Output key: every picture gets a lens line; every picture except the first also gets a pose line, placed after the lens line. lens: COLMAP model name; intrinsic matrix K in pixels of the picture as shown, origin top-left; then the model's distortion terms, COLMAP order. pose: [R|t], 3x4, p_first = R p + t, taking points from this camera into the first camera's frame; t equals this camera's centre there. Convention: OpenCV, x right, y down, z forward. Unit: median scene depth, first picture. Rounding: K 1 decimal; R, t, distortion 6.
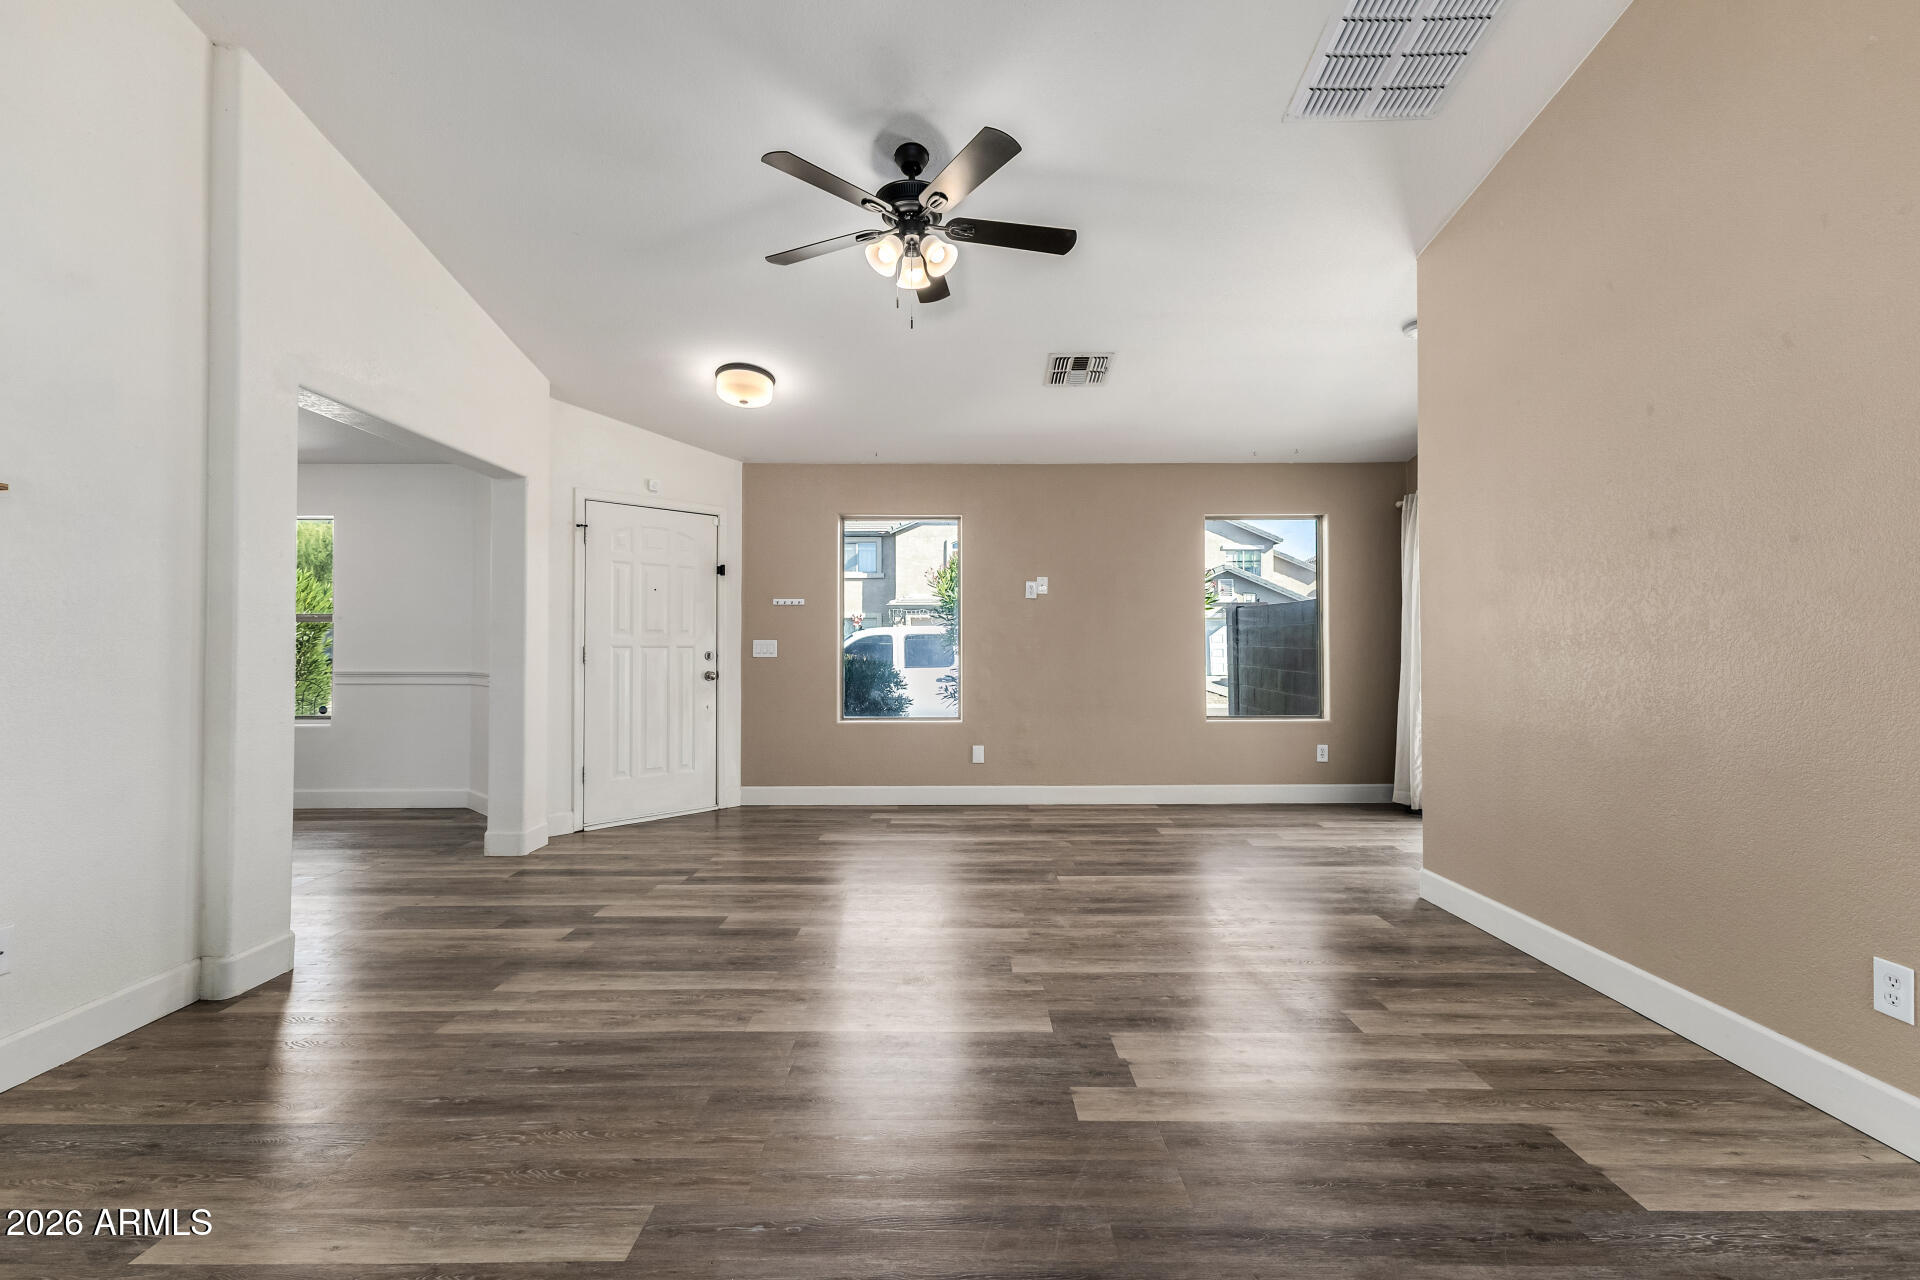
lens RADIAL K [[842.7, 0, 950.2], [0, 842.7, 627.4], [0, 0, 1]] dist [0.011604, -0.003054]
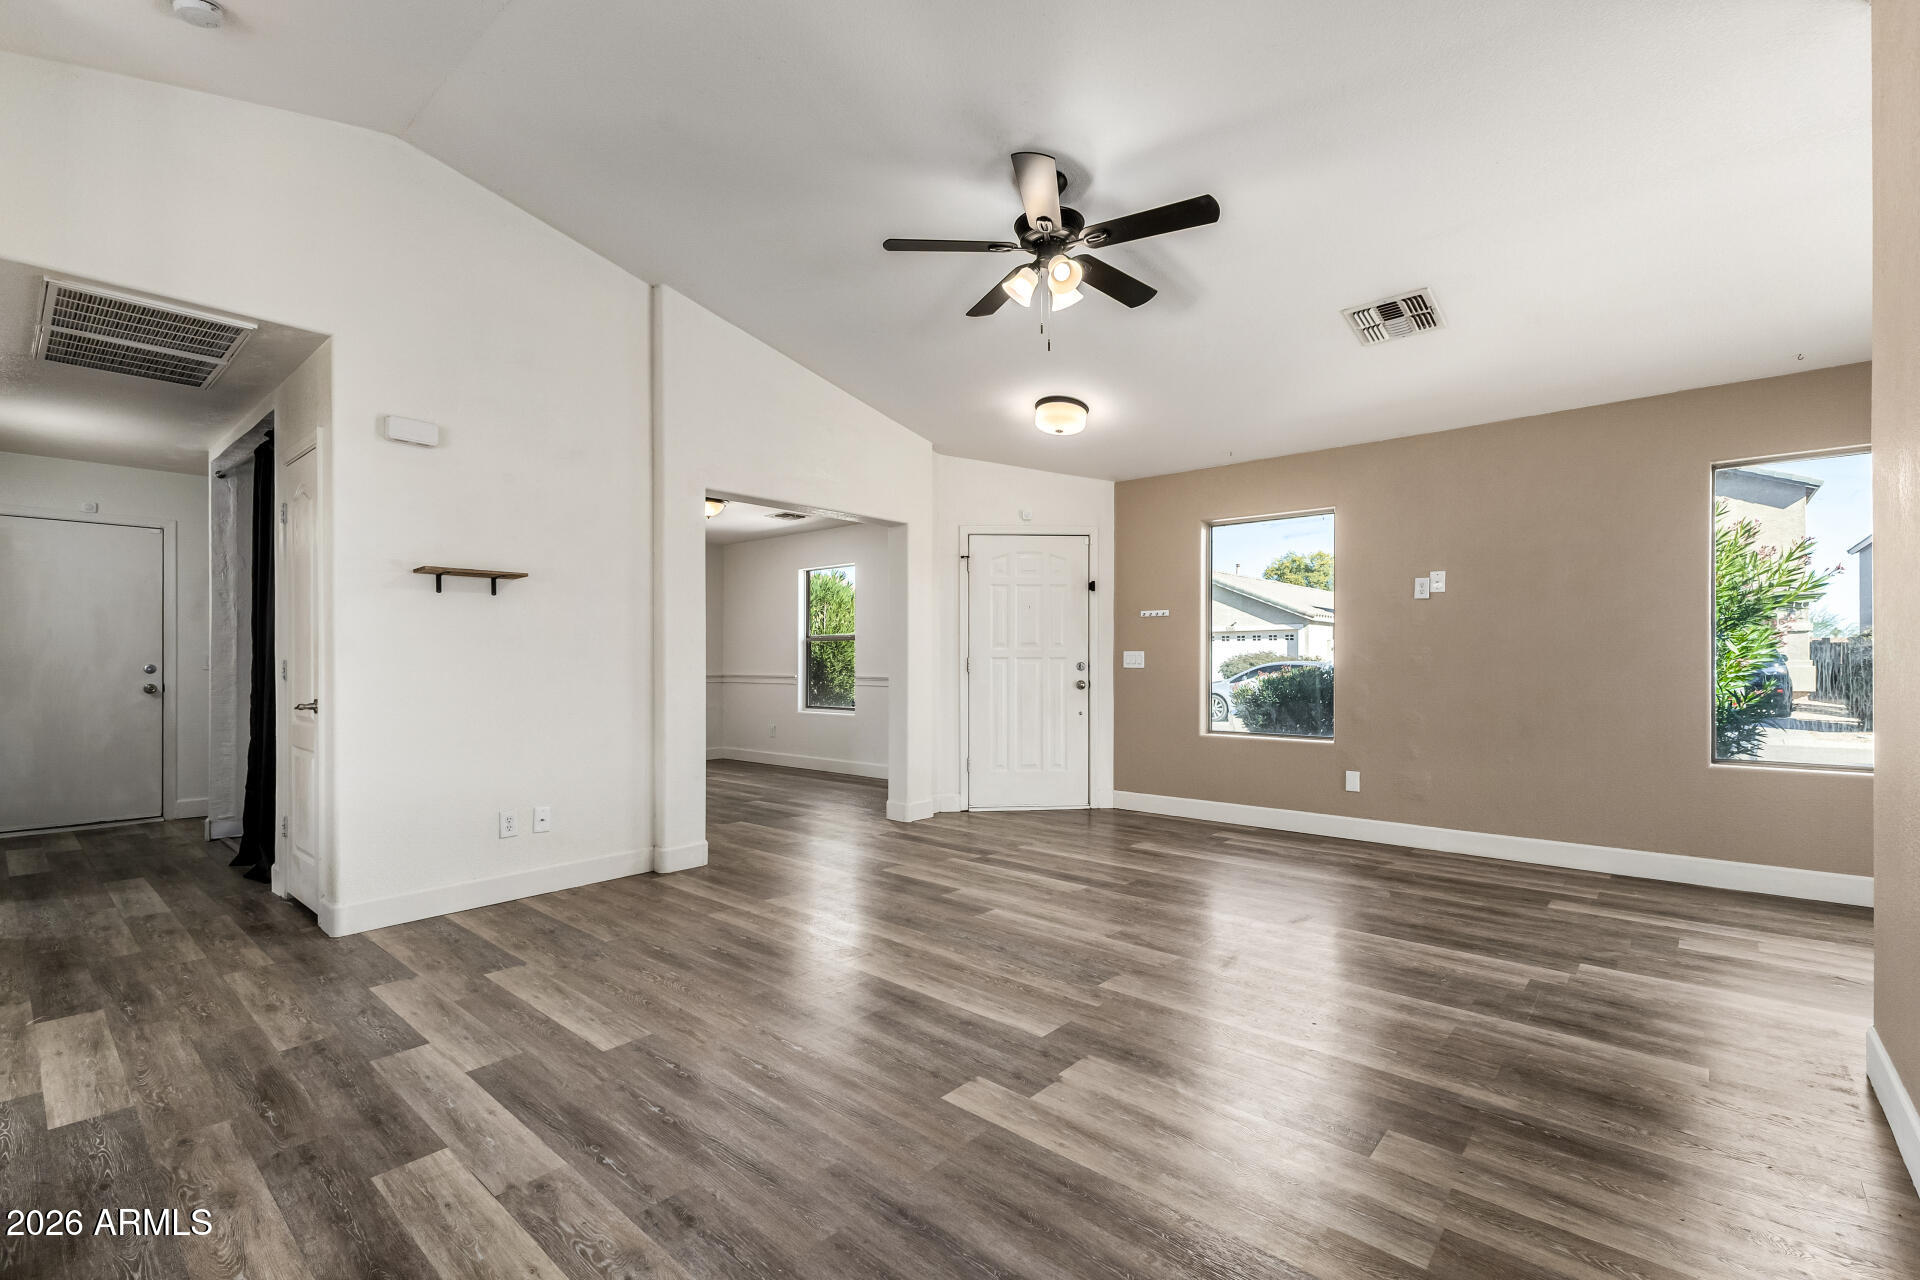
lens RADIAL K [[842.7, 0, 935.5], [0, 842.7, 658.2], [0, 0, 1]] dist [0.011604, -0.003054]
pose [[0.743979, -0.000258, -0.668202, 0.375387], [0.017149, 0.999678, 0.018707, 0.000012], [0.667982, -0.025376, 0.743744, 0.088723]]
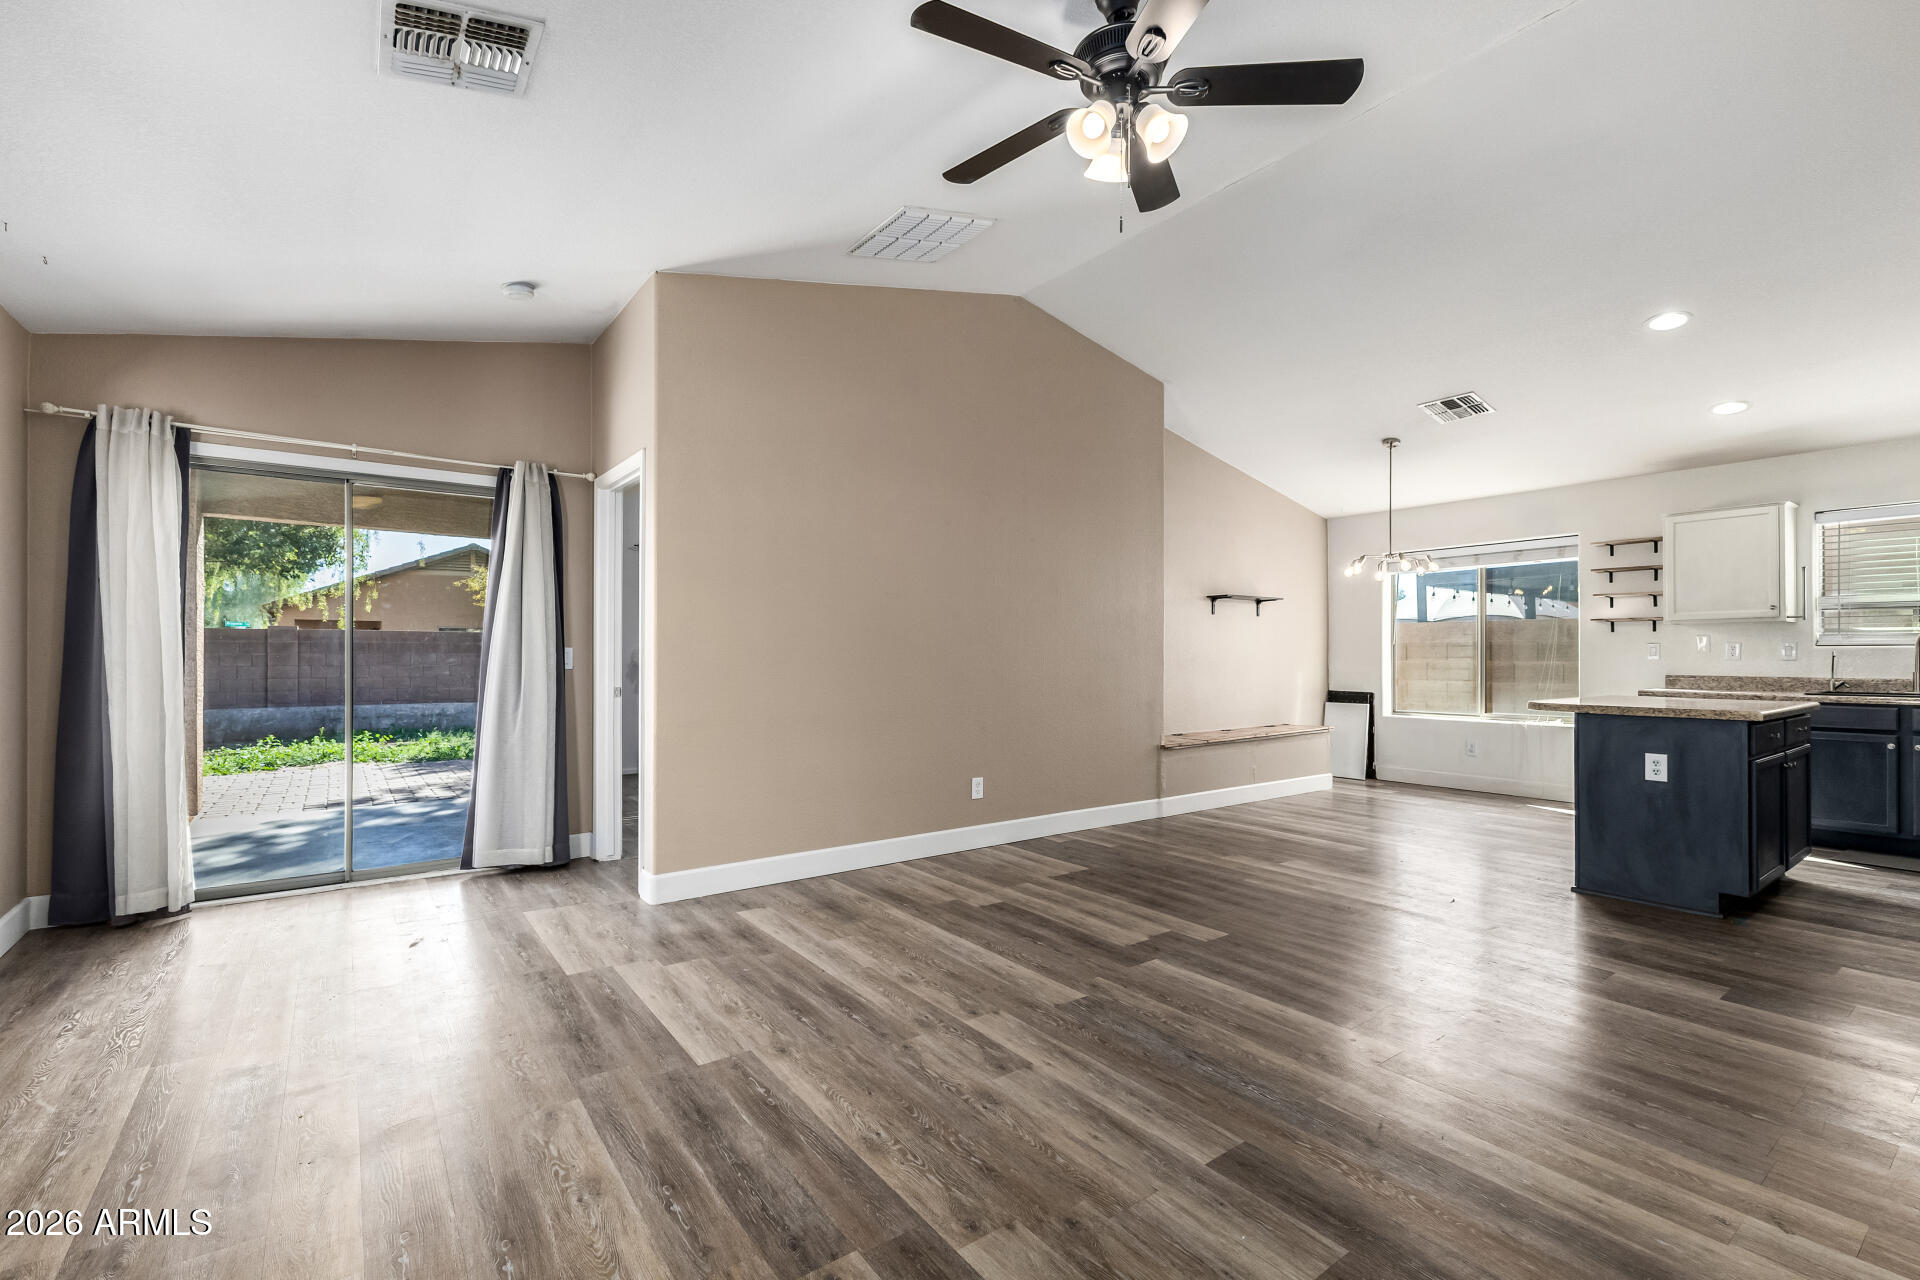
lens RADIAL K [[842.7, 0, 958.4], [0, 842.7, 656.7], [0, 0, 1]] dist [0.011604, -0.003054]
pose [[-0.605440, 0.001605, 0.795889, -0.379901], [-0.019743, 0.999660, -0.017035, 0.025854], [-0.795646, -0.026027, -0.605203, 1.074702]]
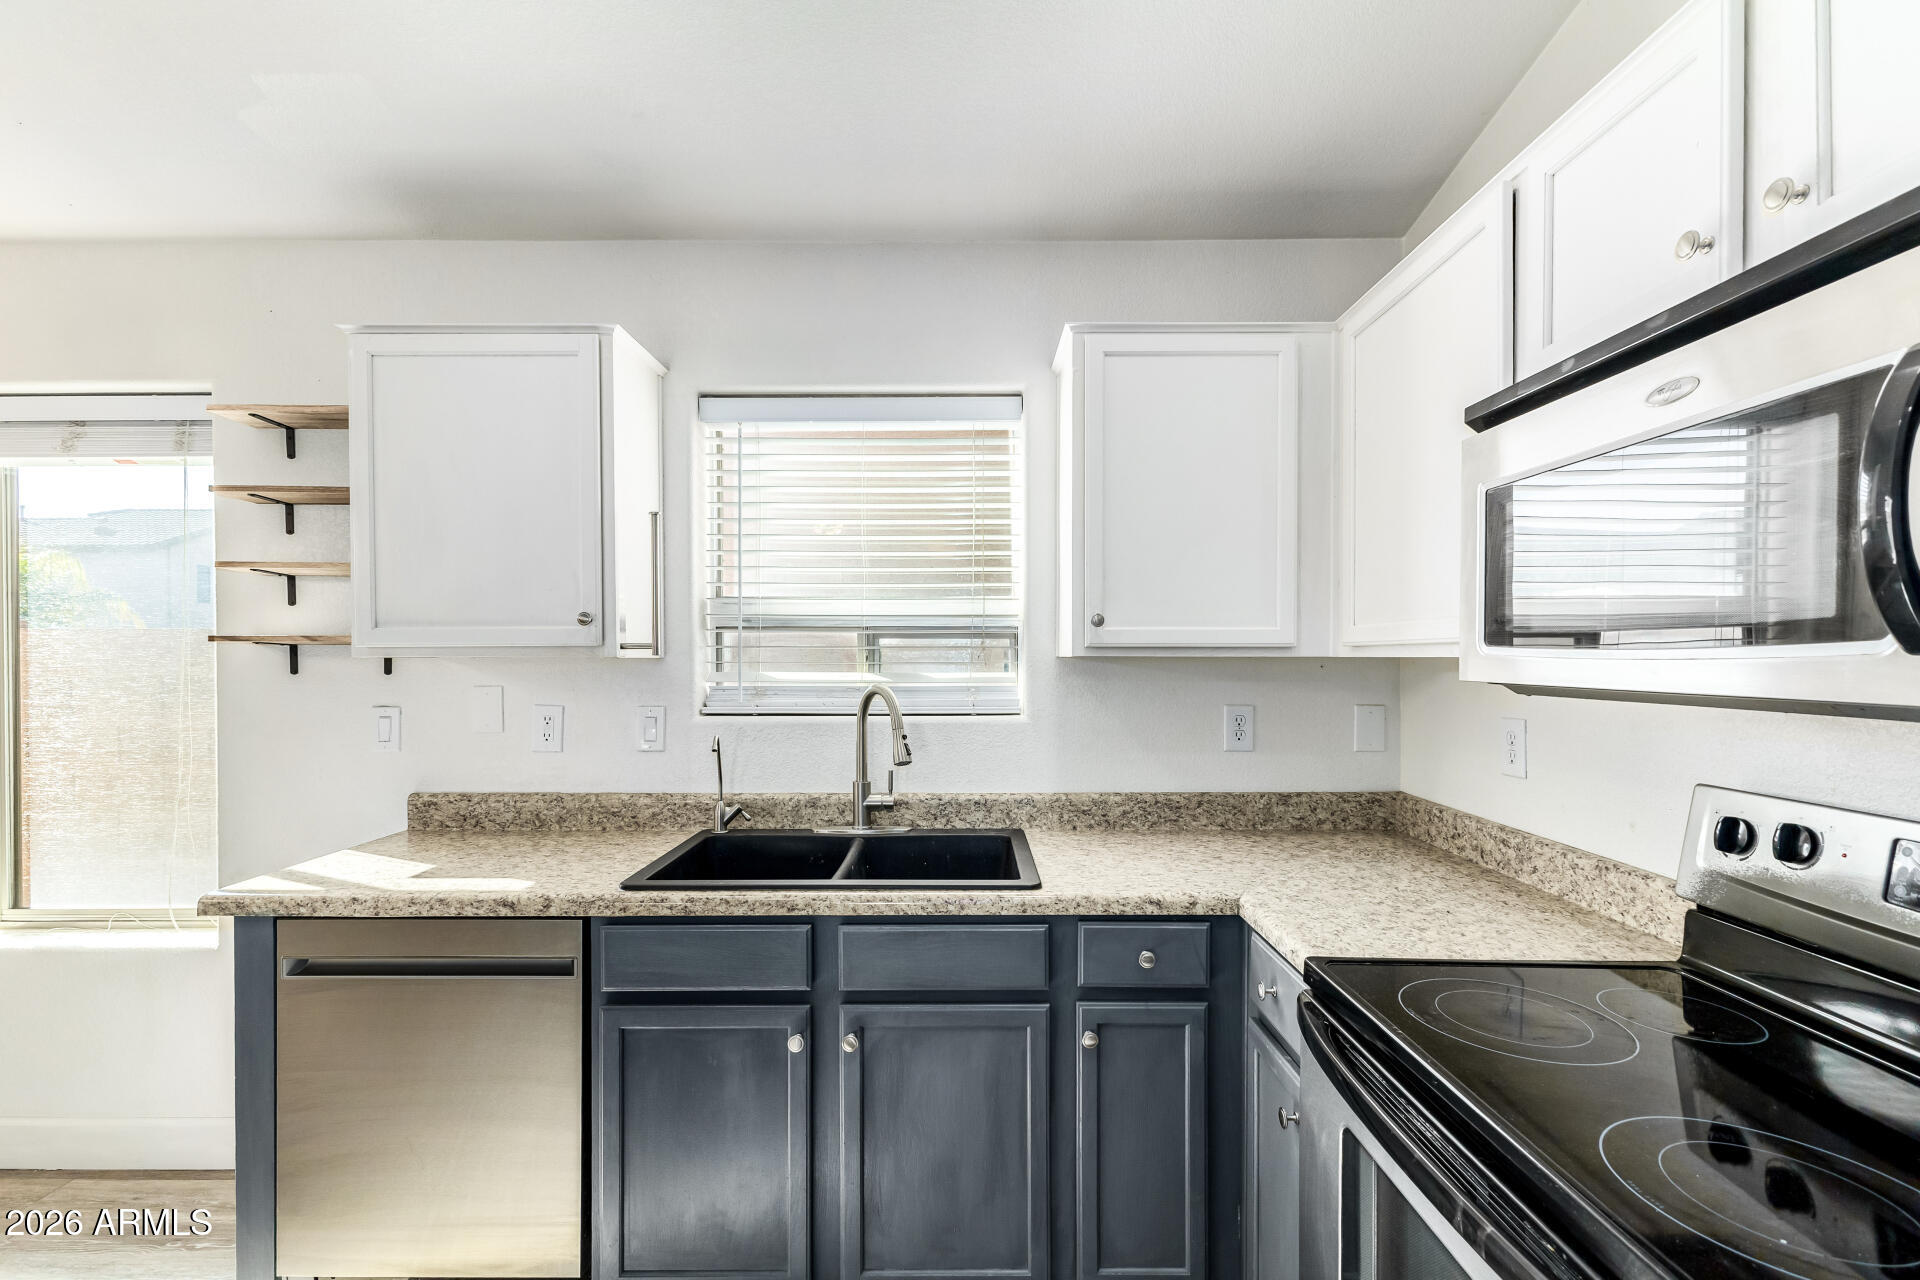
lens RADIAL K [[842.7, 0, 951.9], [0, 842.7, 665.1], [0, 0, 1]] dist [0.011604, -0.003054]
pose [[-0.999917, 0.001605, 0.012770, -0.311854], [0.001387, 0.999854, -0.017019, -0.054517], [-0.012795, -0.017000, -0.999774, -0.114612]]
